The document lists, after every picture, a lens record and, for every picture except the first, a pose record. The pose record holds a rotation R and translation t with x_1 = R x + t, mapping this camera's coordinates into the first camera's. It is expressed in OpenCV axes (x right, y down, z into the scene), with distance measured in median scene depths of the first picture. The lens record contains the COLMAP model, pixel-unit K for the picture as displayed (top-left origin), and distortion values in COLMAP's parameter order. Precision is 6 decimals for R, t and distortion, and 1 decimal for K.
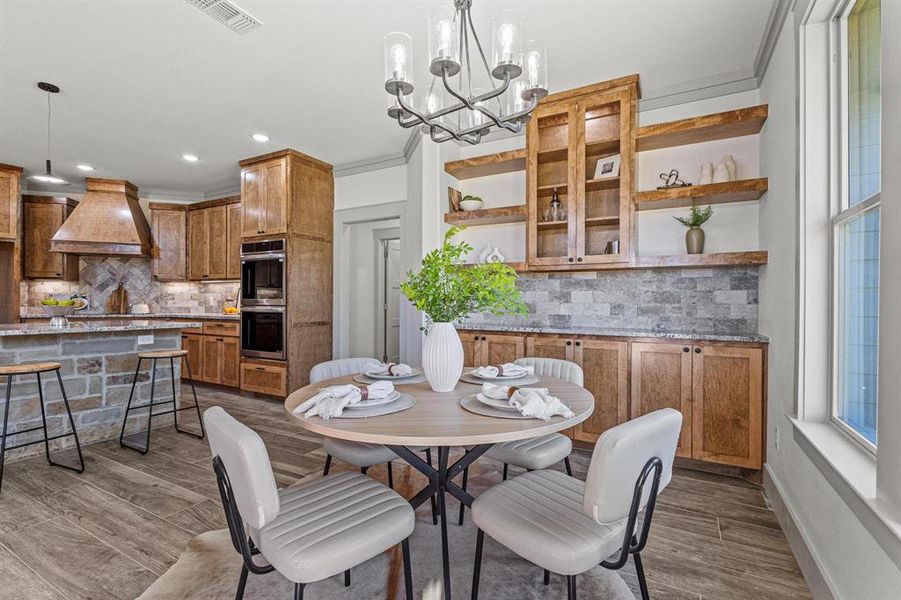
lens RADIAL K [[410.8, 0, 452.4], [0, 410.8, 301.0], [0, 0, 1]] dist [0.003434, -0.000920]
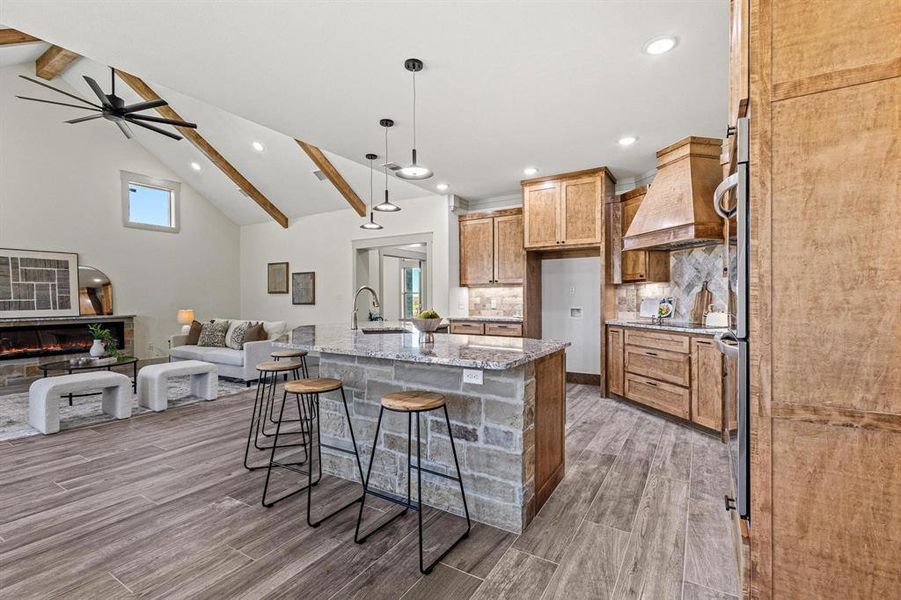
lens RADIAL K [[410.8, 0, 451.7], [0, 410.8, 300.1], [0, 0, 1]] dist [0.003434, -0.000920]
pose [[-0.051728, -0.000004, -0.998661, -0.087203], [0.004179, 0.999991, -0.000221, -0.017630], [0.998652, -0.004185, -0.051727, 0.768704]]
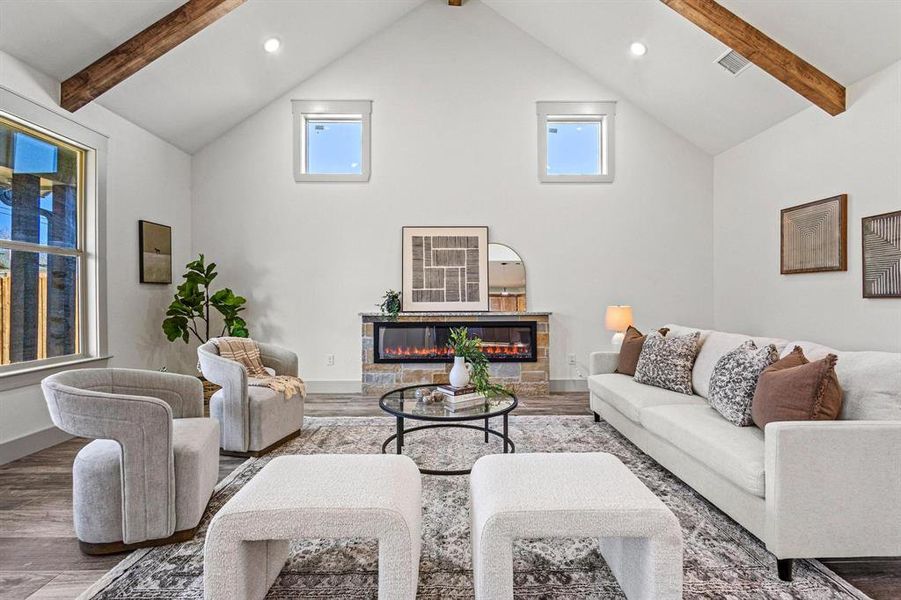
lens RADIAL K [[410.8, 0, 451.9], [0, 410.8, 296.0], [0, 0, 1]] dist [0.003434, -0.000920]
pose [[-0.871812, -0.004239, -0.489823, -0.848730], [-0.001689, 0.999983, -0.005647, -0.000579], [0.489838, -0.004096, -0.871804, 0.274016]]
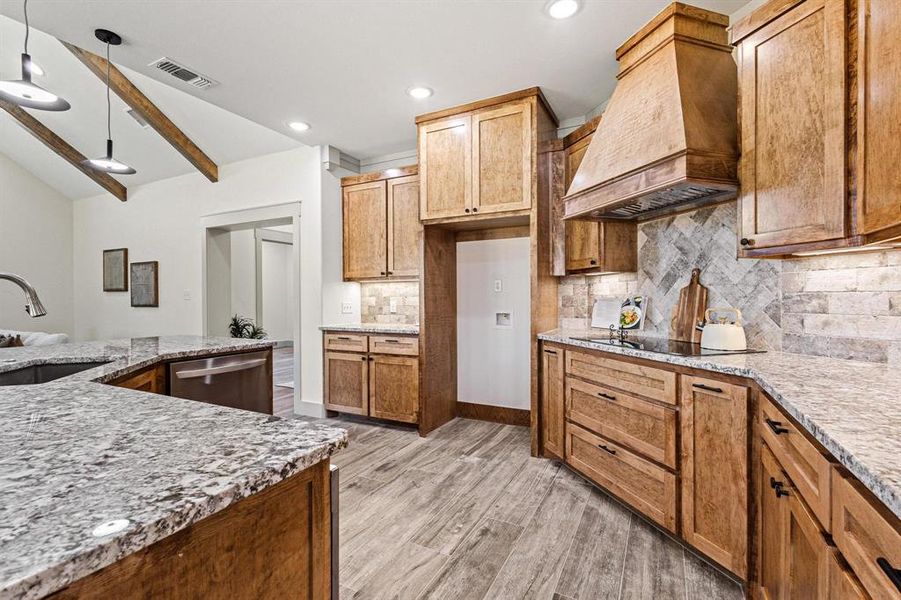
lens RADIAL K [[410.8, 0, 452.6], [0, 410.8, 299.9], [0, 0, 1]] dist [0.003434, -0.000920]
pose [[0.023625, 0.000886, -0.999720, -0.504400], [0.005203, 0.999986, 0.001010, -0.019202], [0.999707, -0.005226, 0.023620, 0.955608]]
